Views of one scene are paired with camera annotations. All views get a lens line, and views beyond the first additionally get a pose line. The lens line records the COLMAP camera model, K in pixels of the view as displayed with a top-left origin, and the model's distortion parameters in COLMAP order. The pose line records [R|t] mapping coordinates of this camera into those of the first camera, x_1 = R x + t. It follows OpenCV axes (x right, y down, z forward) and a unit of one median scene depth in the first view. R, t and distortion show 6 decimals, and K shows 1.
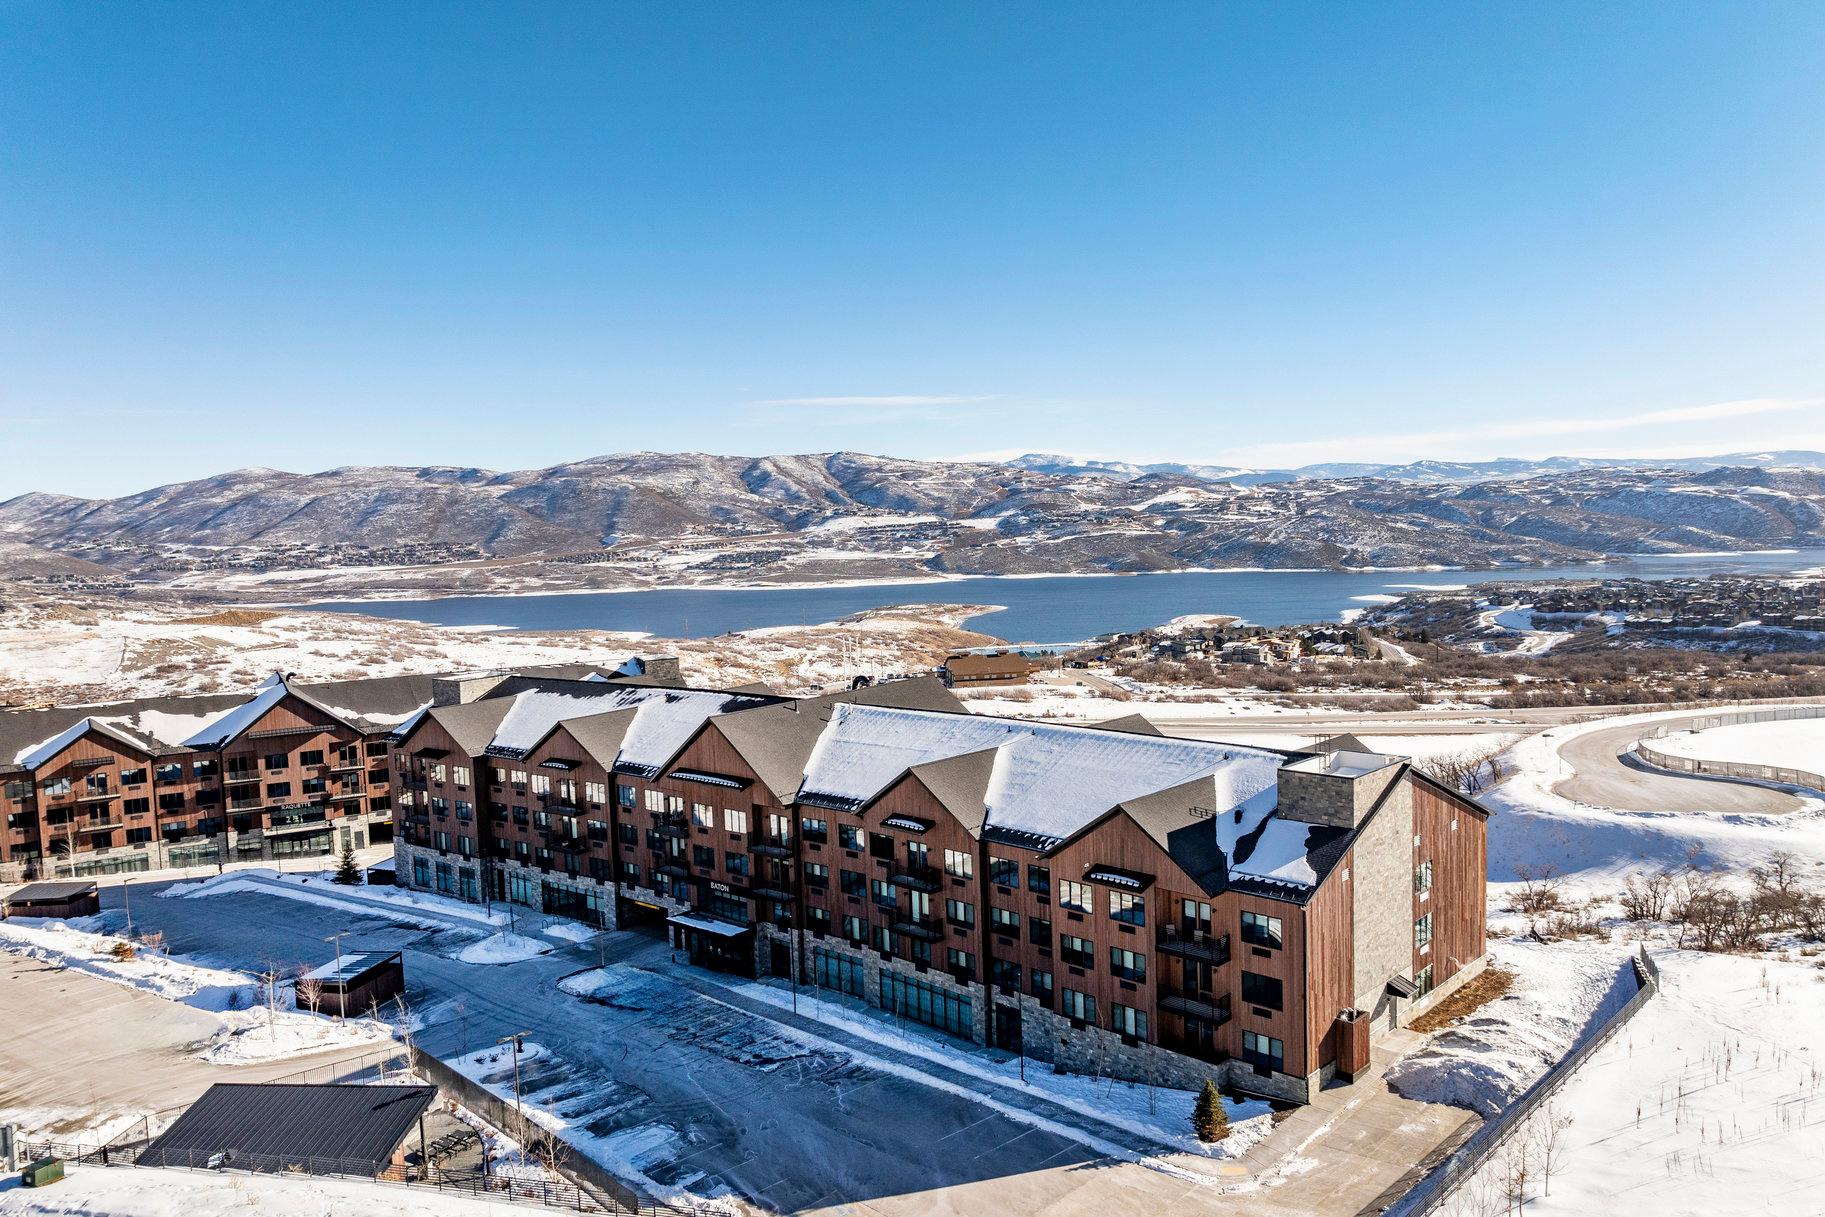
lens RADIAL K [[1287.3, 0, 916.8], [0, 1287.3, 604.8], [0, 0, 1]] dist [-0.067282, 0.046797]
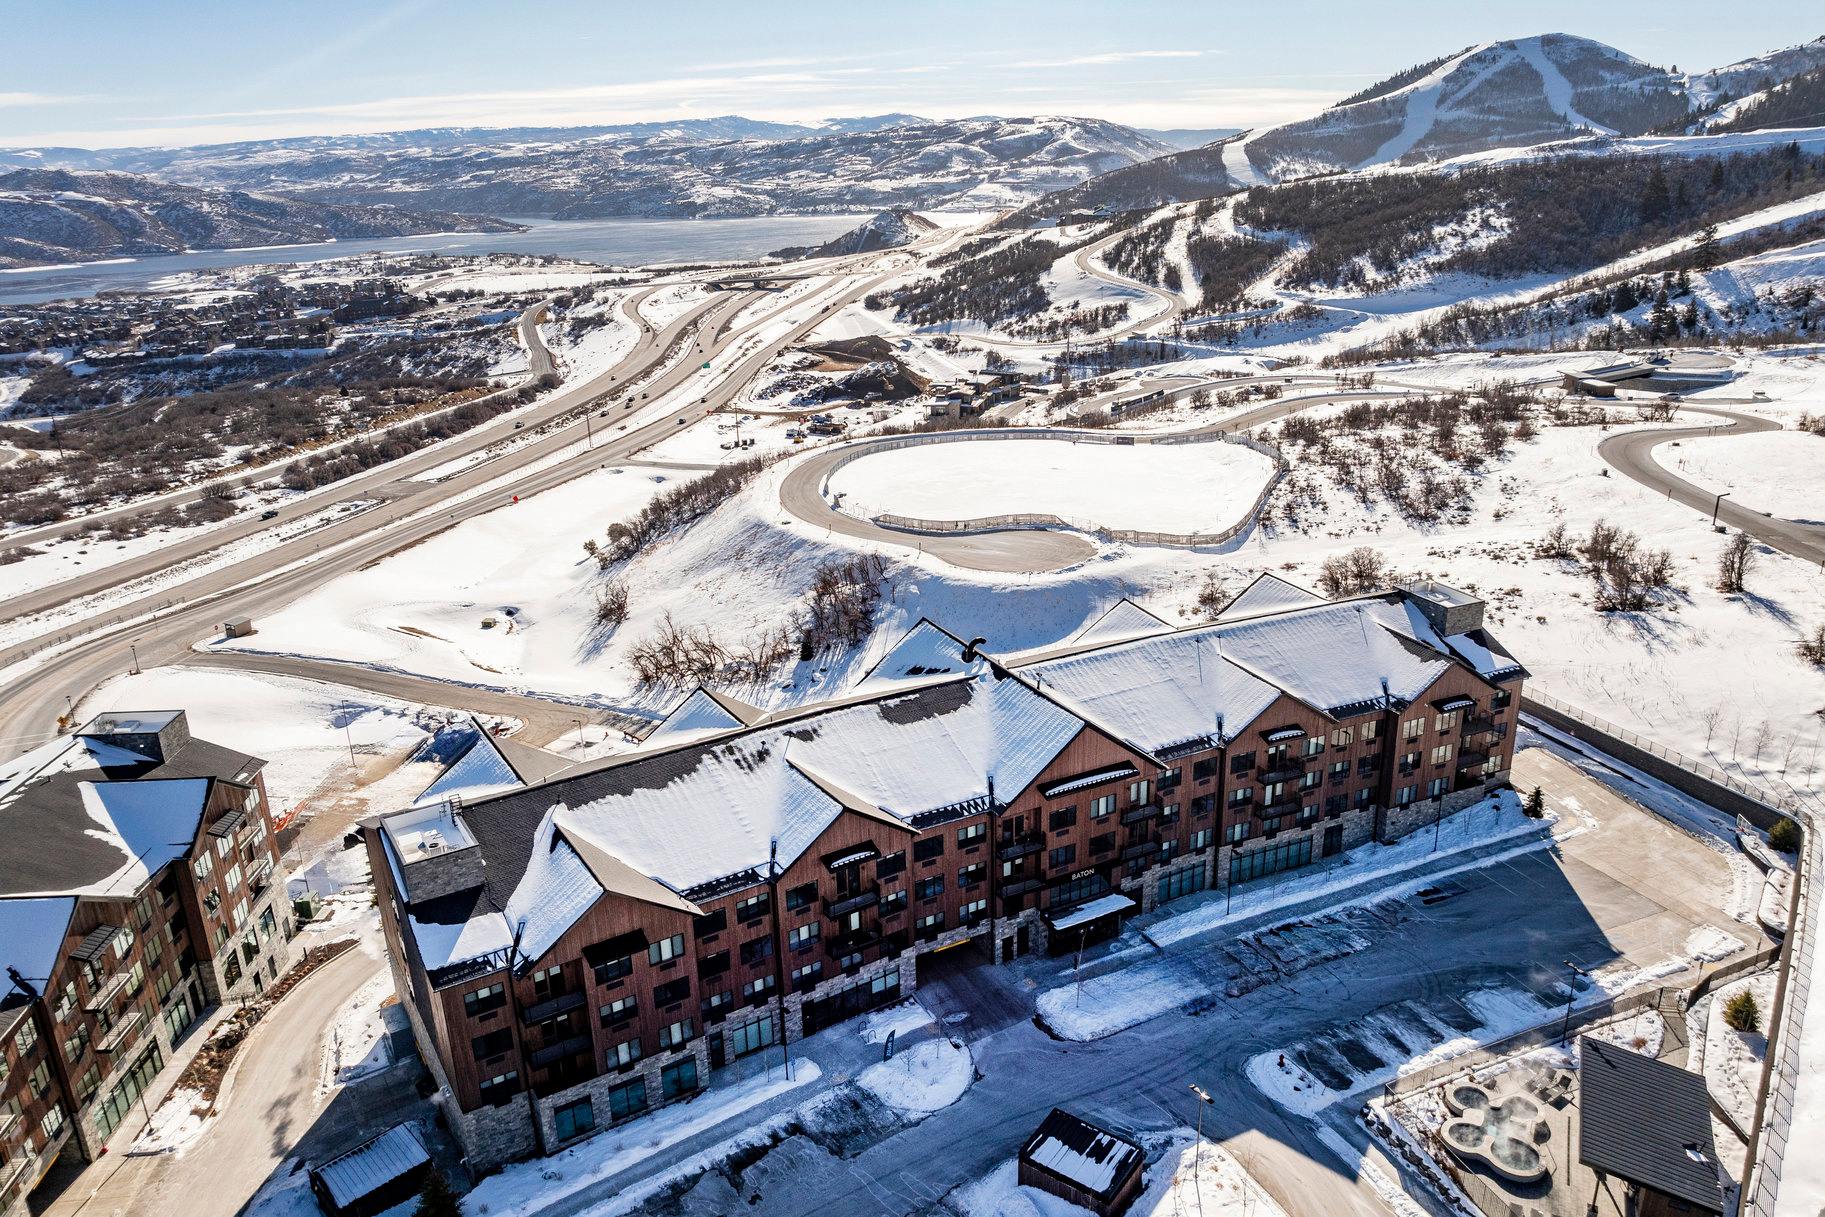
lens RADIAL K [[1287.3, 0, 916.8], [0, 1287.3, 604.8], [0, 0, 1]] dist [-0.067282, 0.046797]
pose [[0.386223, -0.281297, 0.878467, -0.905241], [0.075621, 0.958815, 0.273779, -0.241228], [-0.919301, -0.039310, 0.391588, 0.628611]]
